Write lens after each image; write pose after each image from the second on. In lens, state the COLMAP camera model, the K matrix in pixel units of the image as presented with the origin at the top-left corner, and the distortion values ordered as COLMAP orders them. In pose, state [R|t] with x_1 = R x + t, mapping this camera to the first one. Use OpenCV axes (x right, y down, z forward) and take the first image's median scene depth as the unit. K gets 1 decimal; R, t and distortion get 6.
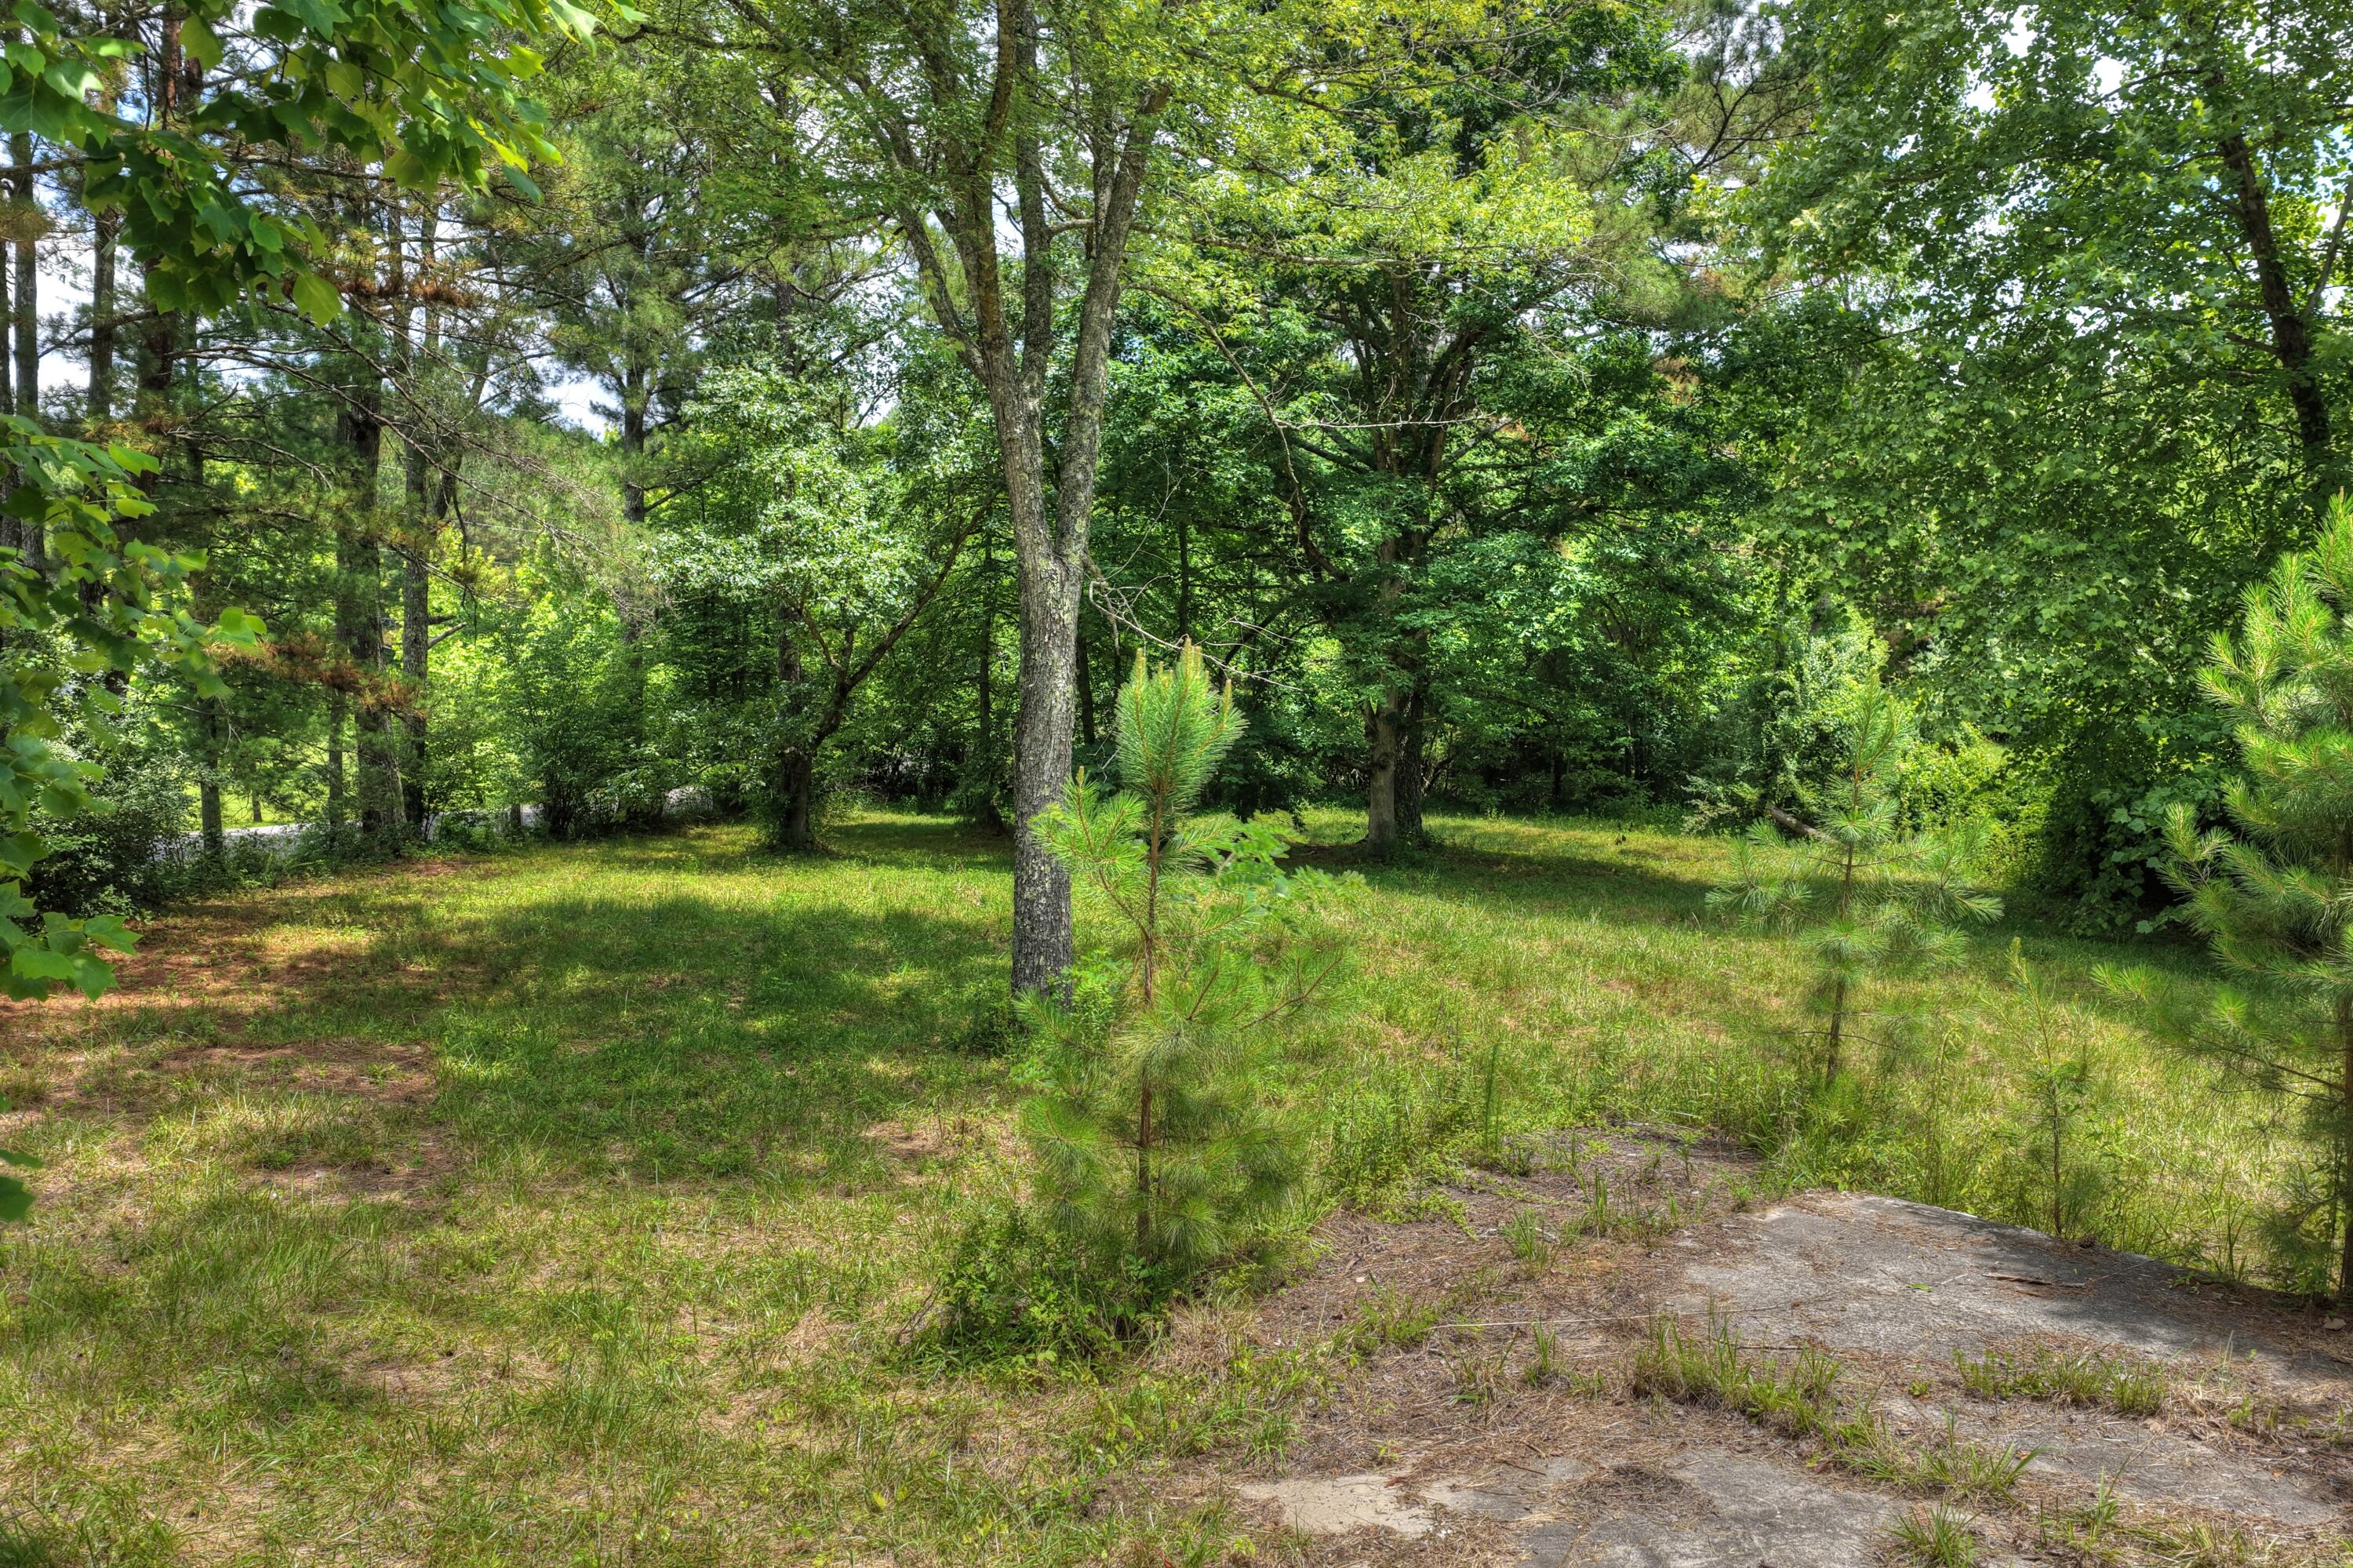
lens RADIAL K [[1958.2, 0, 1181.3], [0, 1958.2, 795.7], [0, 0, 1]] dist [-0.015155, 0.041665]
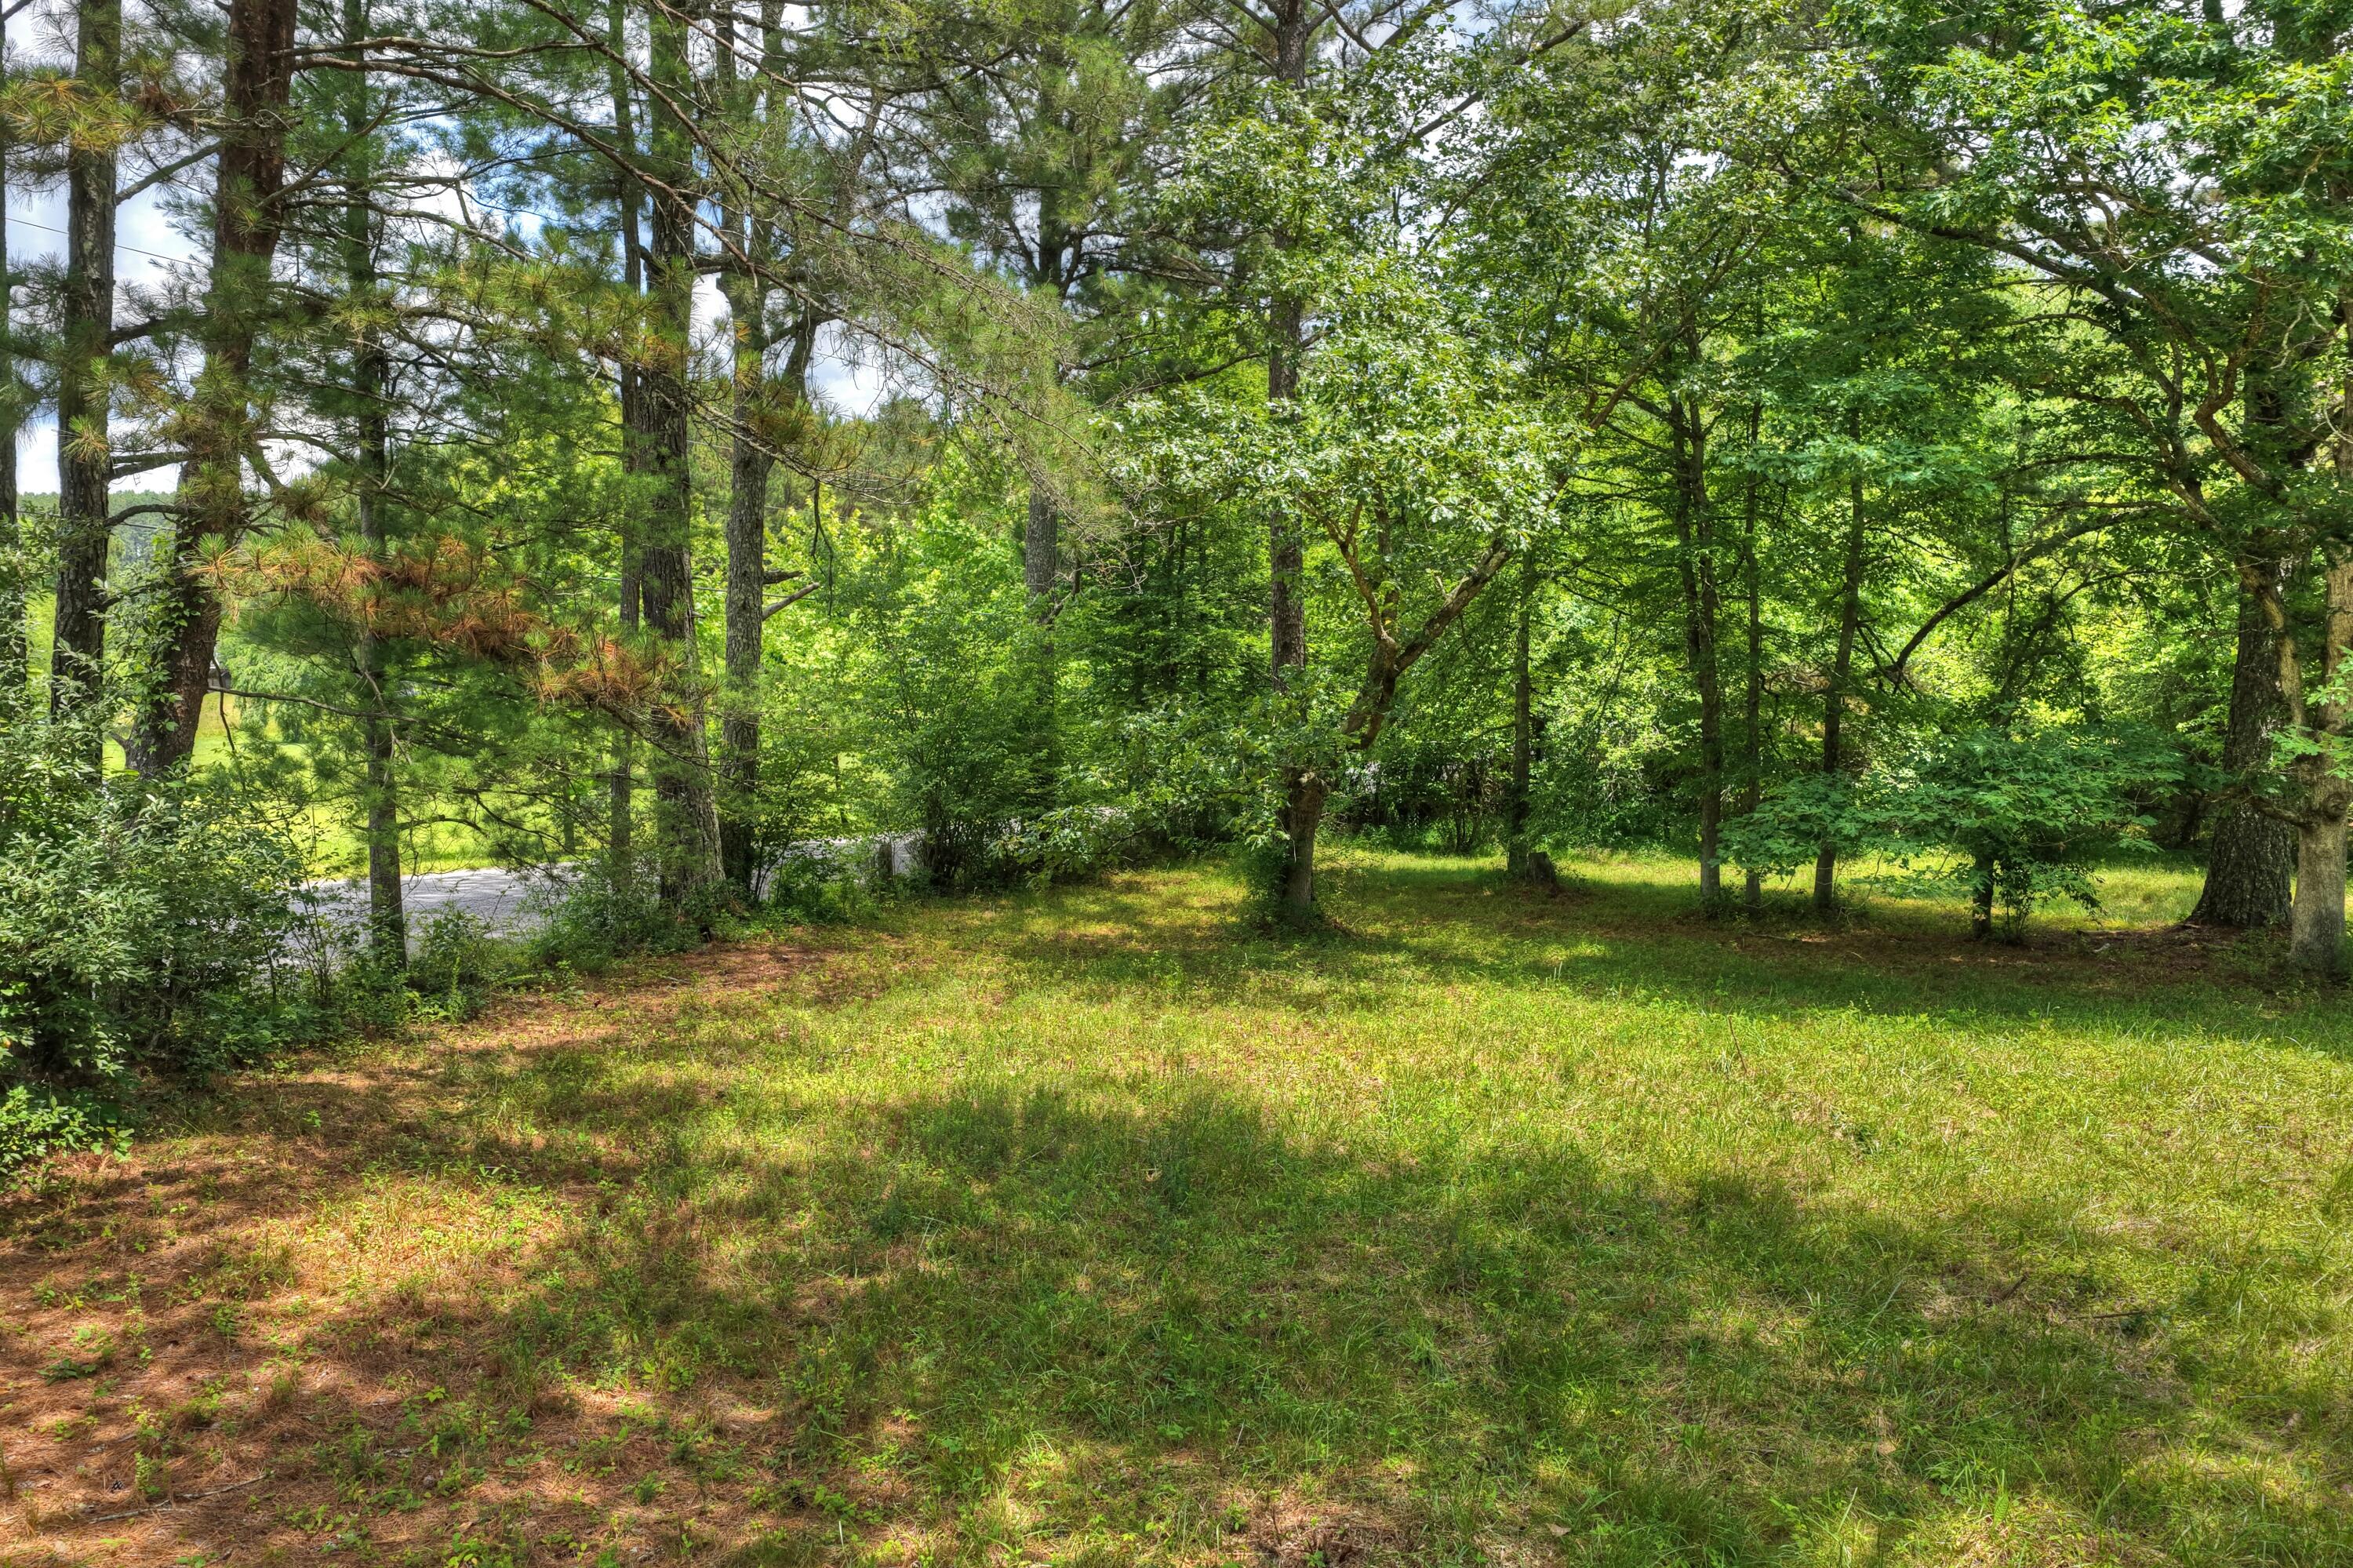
lens RADIAL K [[1958.2, 0, 1181.3], [0, 1958.2, 795.7], [0, 0, 1]] dist [-0.015155, 0.041665]
pose [[0.983456, 0.009714, -0.180887, -0.118969], [-0.010604, 0.999936, -0.003957, -0.013000], [0.180837, 0.005809, 0.983496, 0.357418]]
